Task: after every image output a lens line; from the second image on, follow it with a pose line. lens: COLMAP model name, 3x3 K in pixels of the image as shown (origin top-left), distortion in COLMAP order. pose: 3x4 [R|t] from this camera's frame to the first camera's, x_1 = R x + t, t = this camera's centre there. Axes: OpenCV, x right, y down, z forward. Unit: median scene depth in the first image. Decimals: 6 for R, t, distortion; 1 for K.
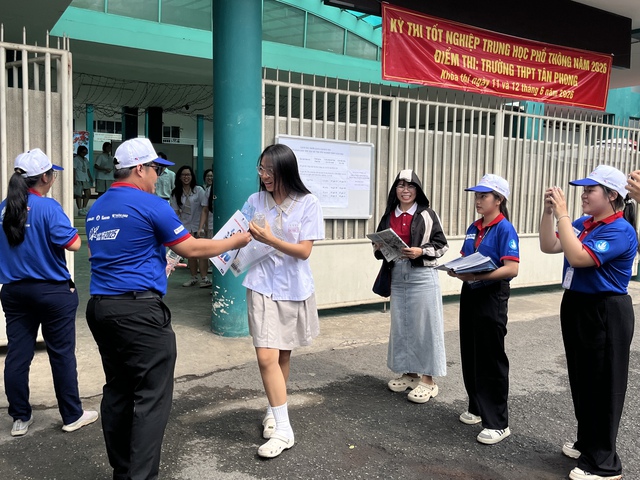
lens RADIAL K [[479.9, 0, 319.4], [0, 479.9, 240.3], [0, 0, 1]] dist [0.031829, 0.005197]
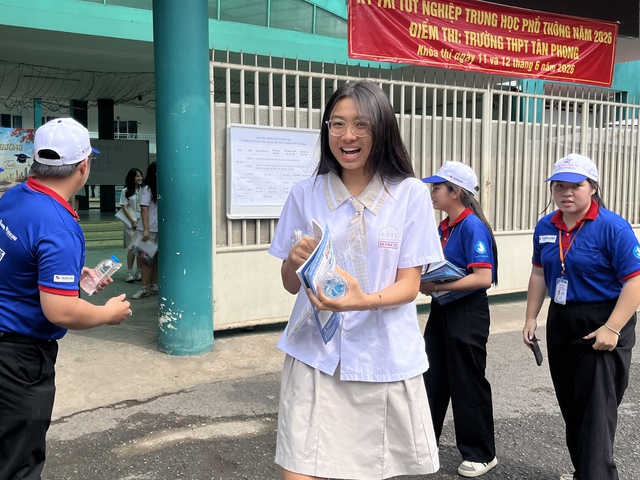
lens RADIAL K [[511.3, 0, 320.6], [0, 511.3, 239.9], [0, 0, 1]] dist [0.017983, 0.006939]
pose [[0.999119, -0.023297, -0.034908, 0.103744], [0.023223, 0.999727, -0.002530, -0.001938], [0.034957, 0.001717, 0.999387, 0.067281]]
